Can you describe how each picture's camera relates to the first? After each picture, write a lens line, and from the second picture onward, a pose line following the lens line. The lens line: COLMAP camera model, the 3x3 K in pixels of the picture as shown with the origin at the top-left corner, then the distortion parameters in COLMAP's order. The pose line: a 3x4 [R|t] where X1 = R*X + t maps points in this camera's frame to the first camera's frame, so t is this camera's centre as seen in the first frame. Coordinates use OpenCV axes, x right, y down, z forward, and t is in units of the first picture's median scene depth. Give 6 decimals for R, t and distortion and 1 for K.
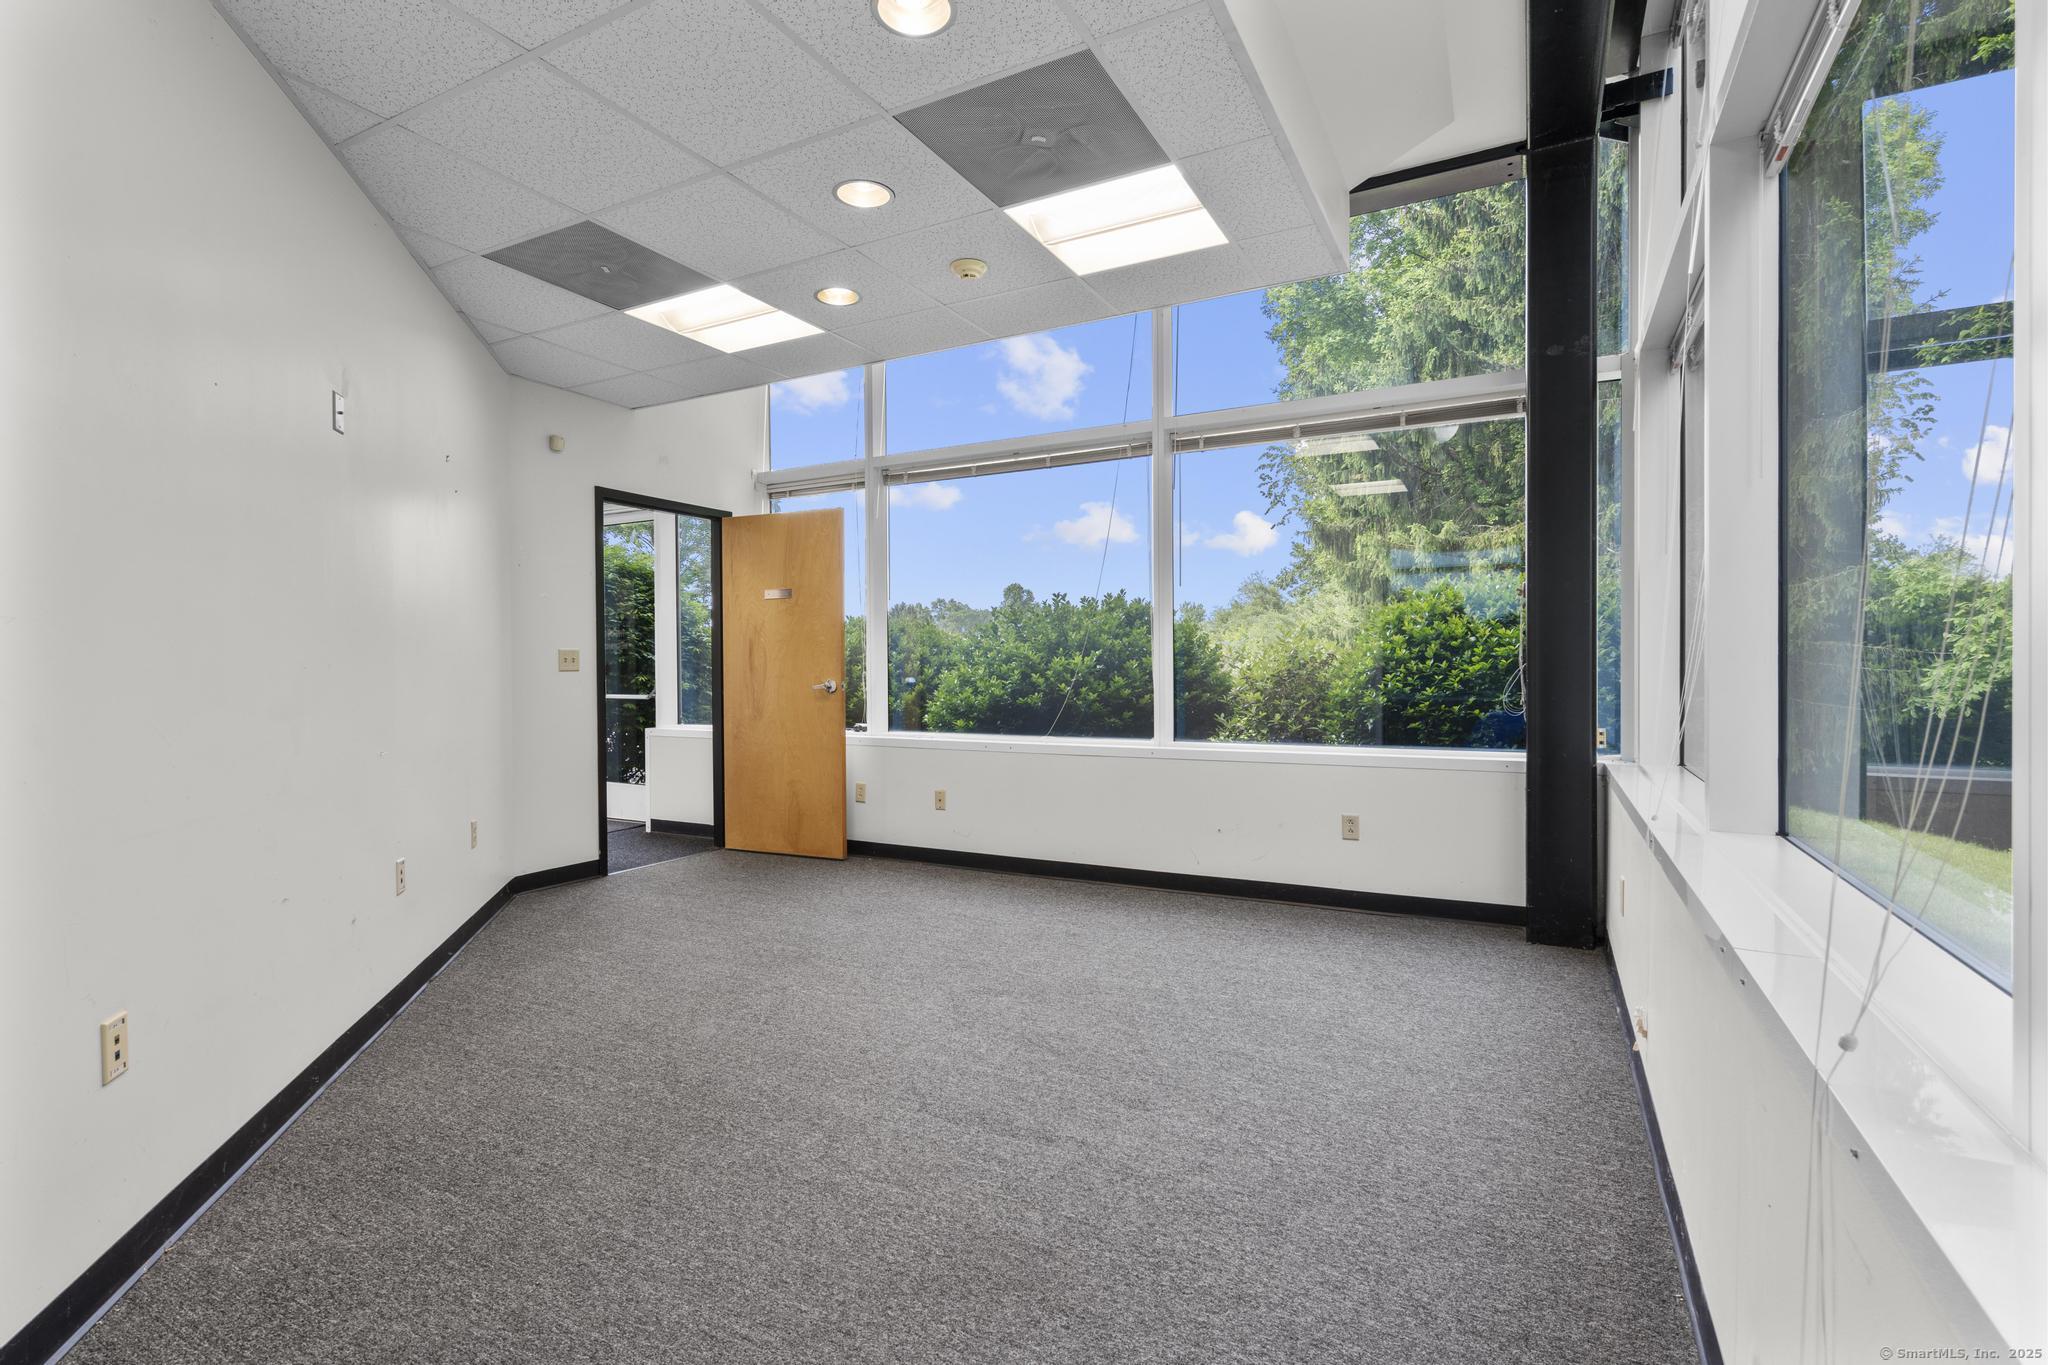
lens RADIAL K [[945.4, 0, 1022.8], [0, 945.4, 680.7], [0, 0, 1]] dist [-0.002682, 0.002589]
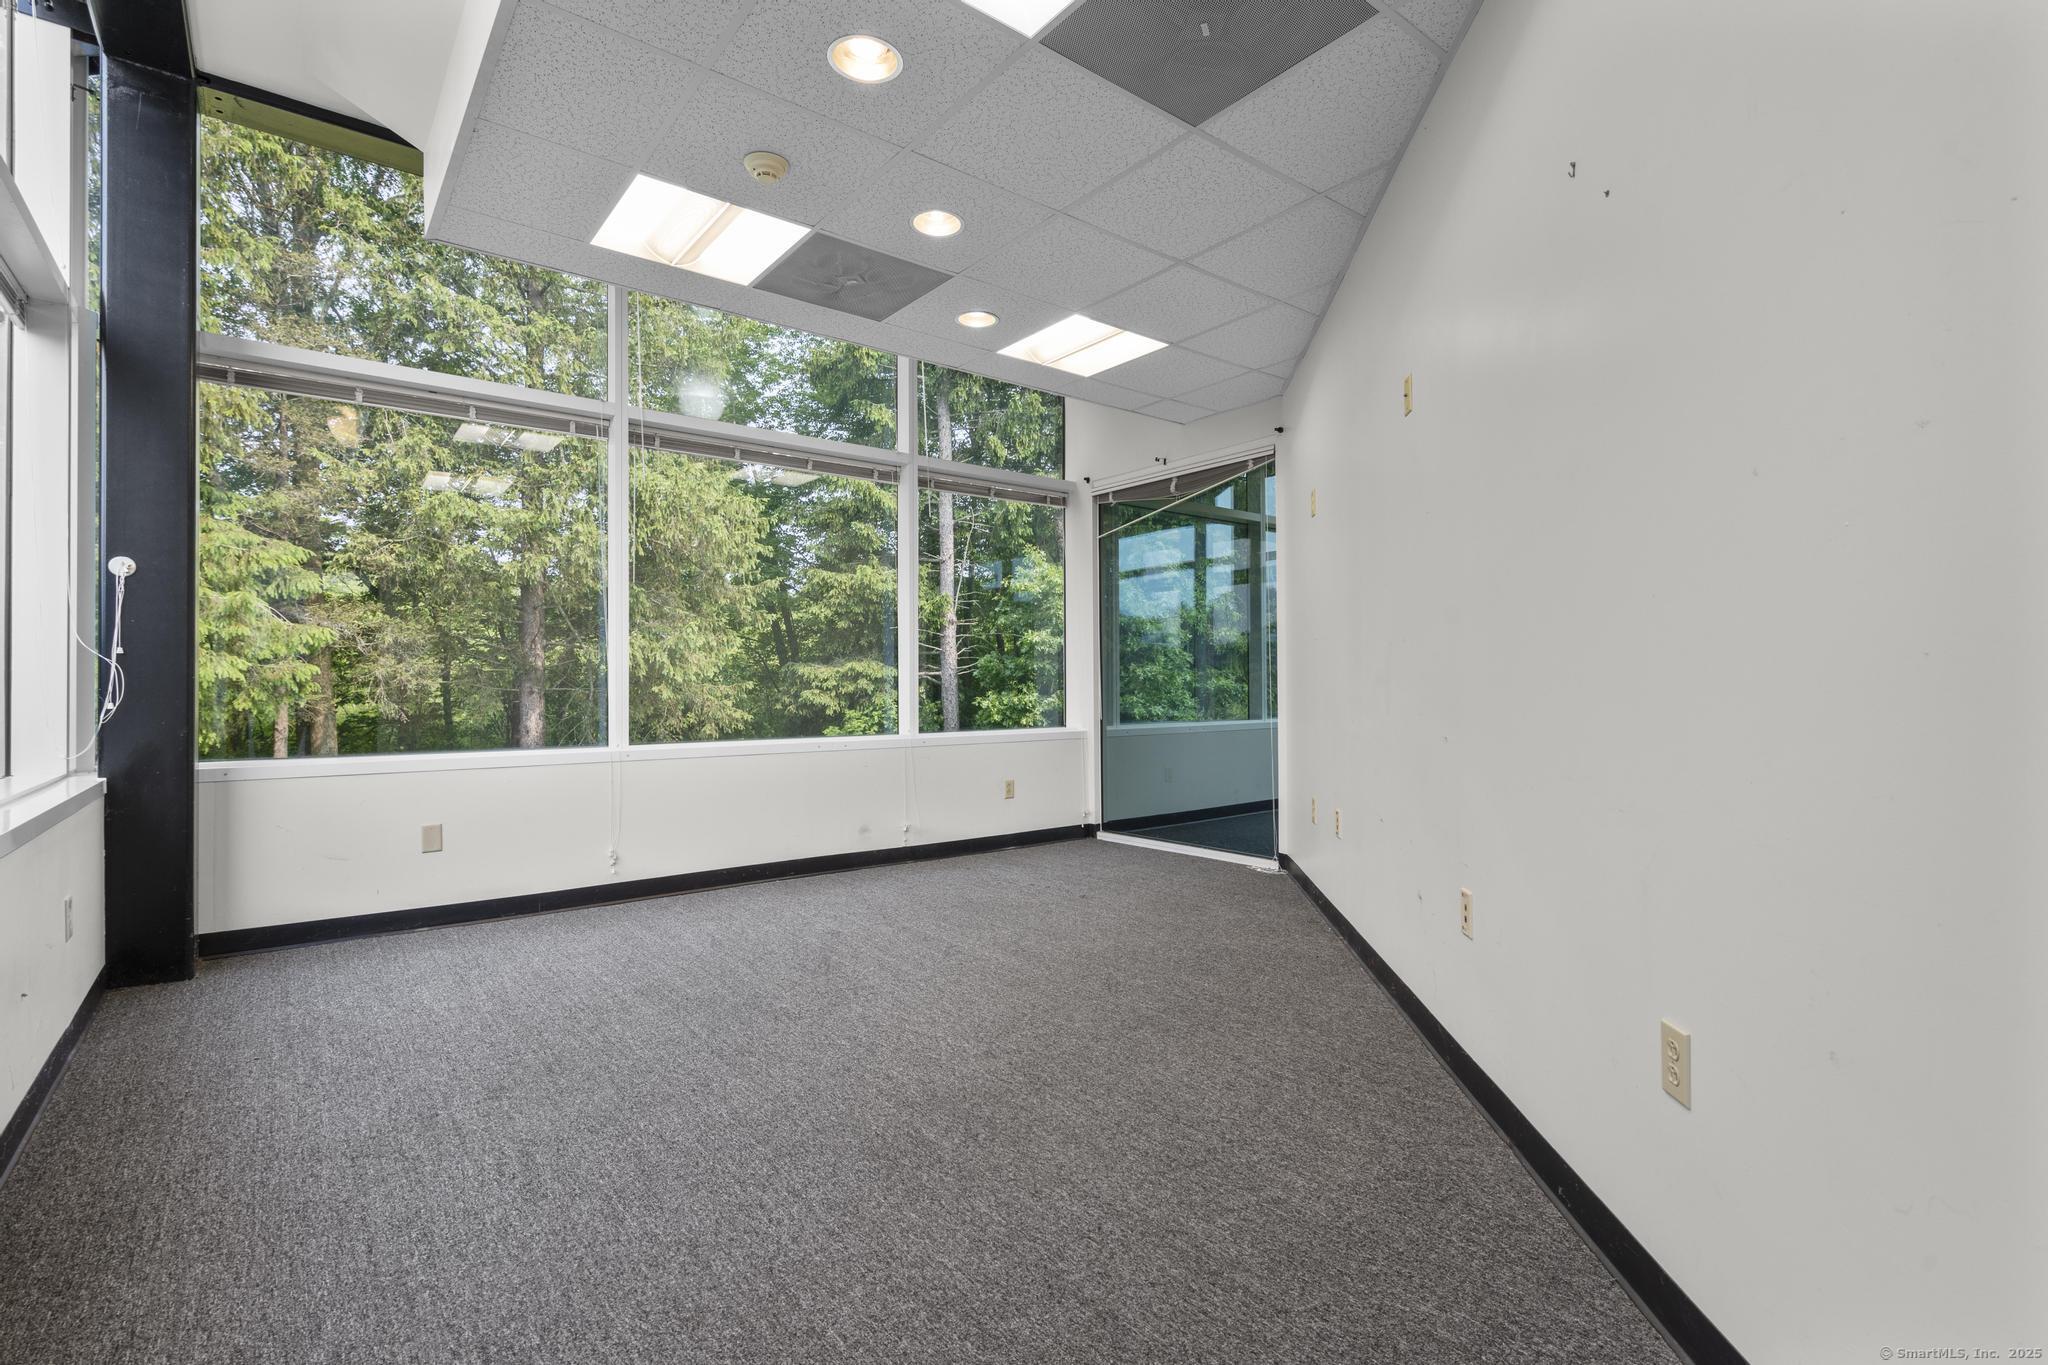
lens RADIAL K [[945.4, 0, 1030.4], [0, 945.4, 680.3], [0, 0, 1]] dist [-0.002682, 0.002589]
pose [[-0.920475, 0.015138, 0.390508, -0.614696], [0.018029, 0.999830, 0.003737, 0.014568], [-0.390385, 0.010481, -0.920592, 1.754740]]
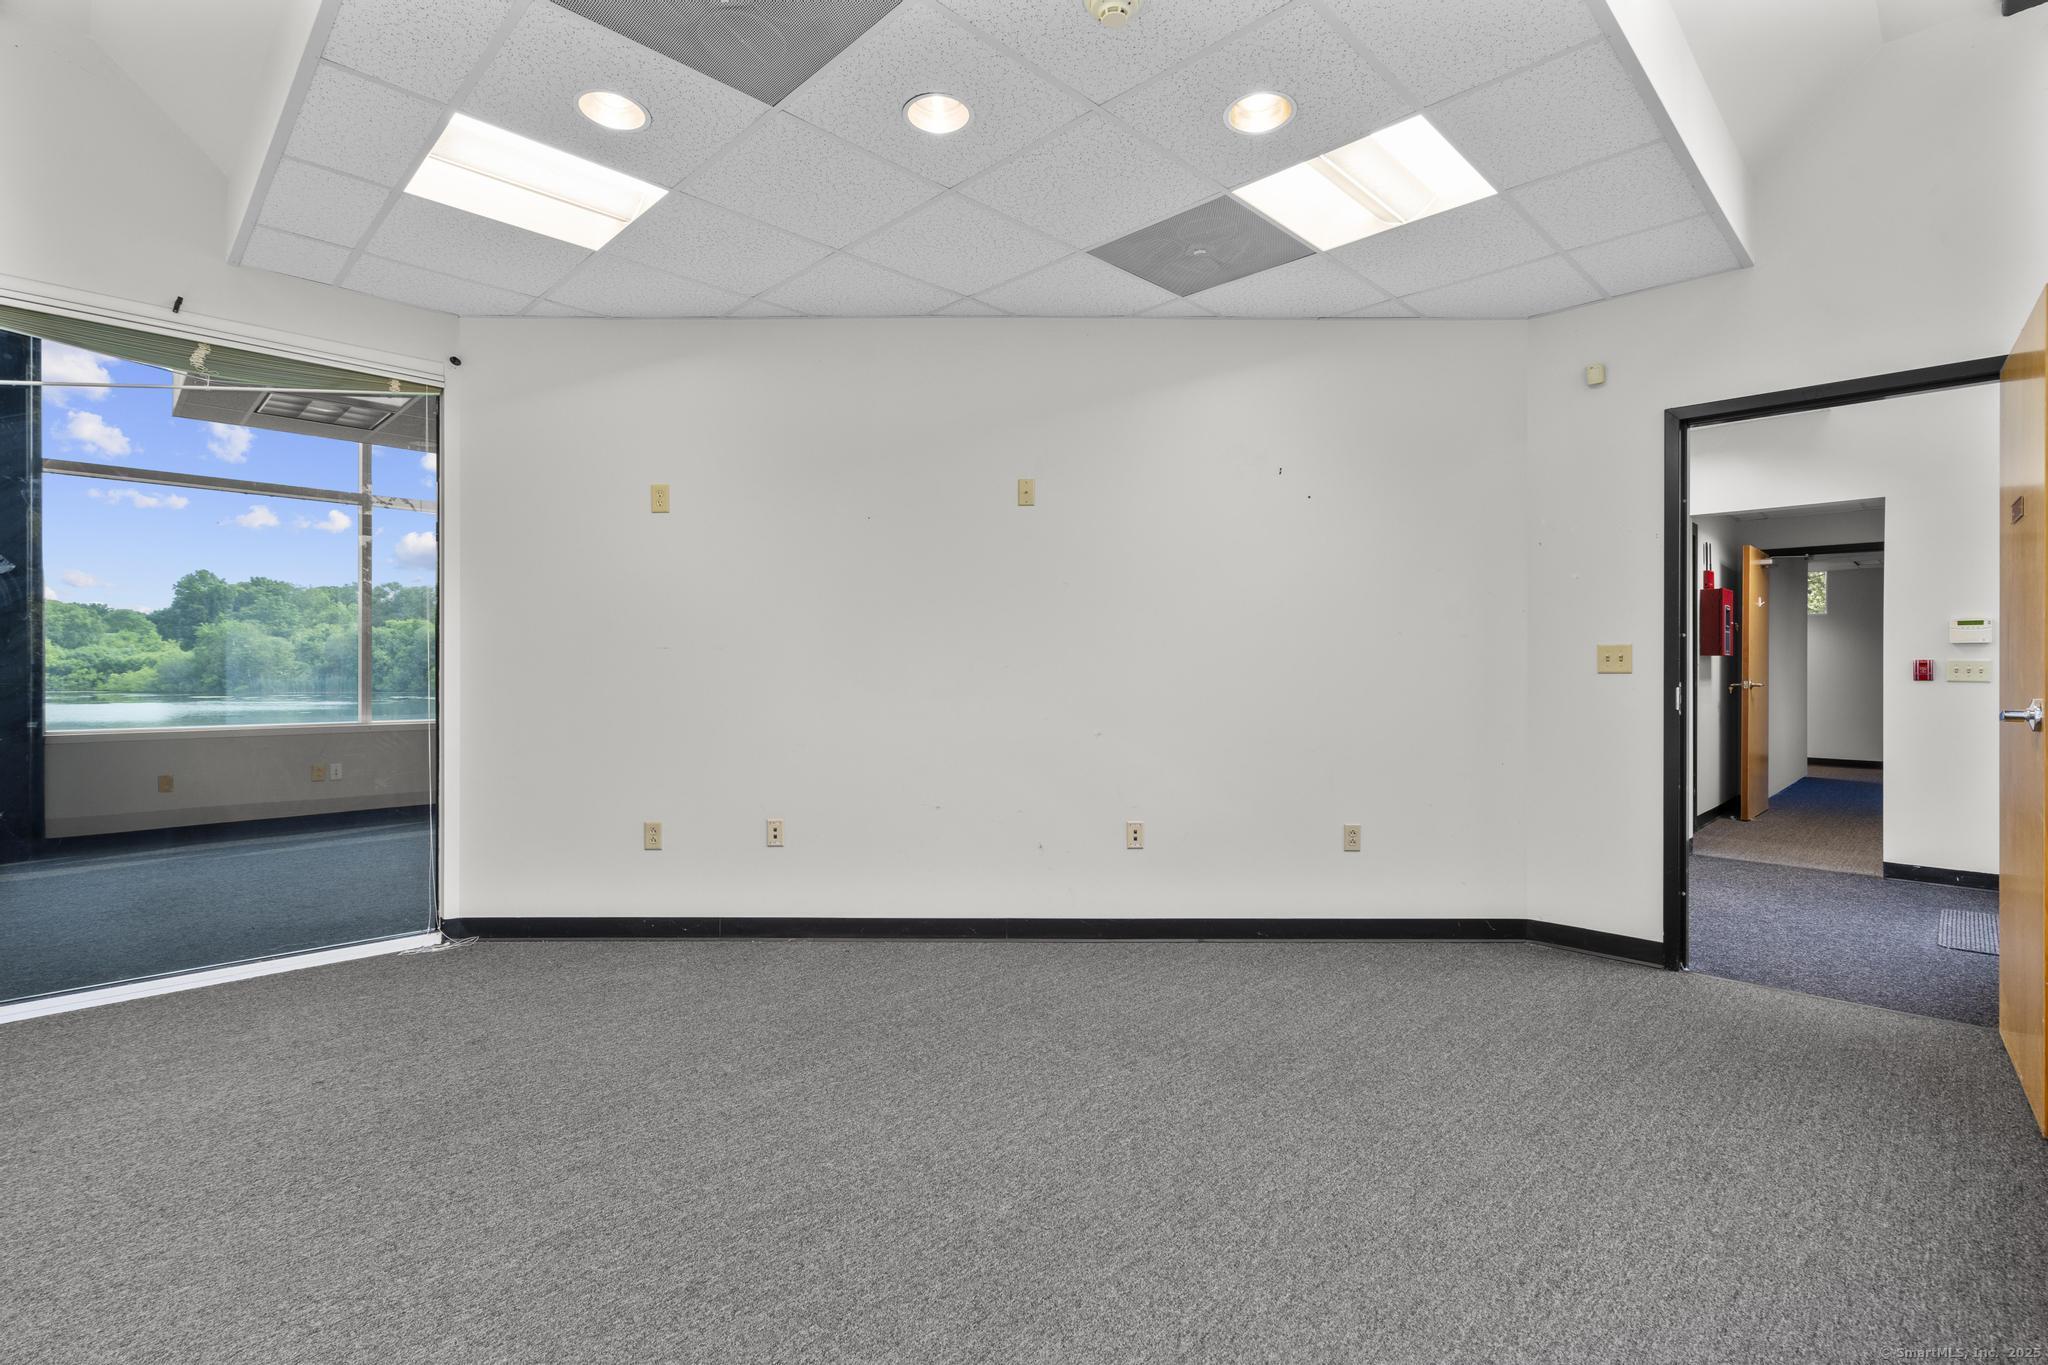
lens RADIAL K [[945.4, 0, 1031.6], [0, 945.4, 671.6], [0, 0, 1]] dist [-0.002682, 0.002589]
pose [[-0.282793, 0.006677, -0.959158, 0.557806], [-0.014269, 0.999836, 0.011168, -0.020209], [0.959075, 0.016844, -0.282652, 1.178787]]
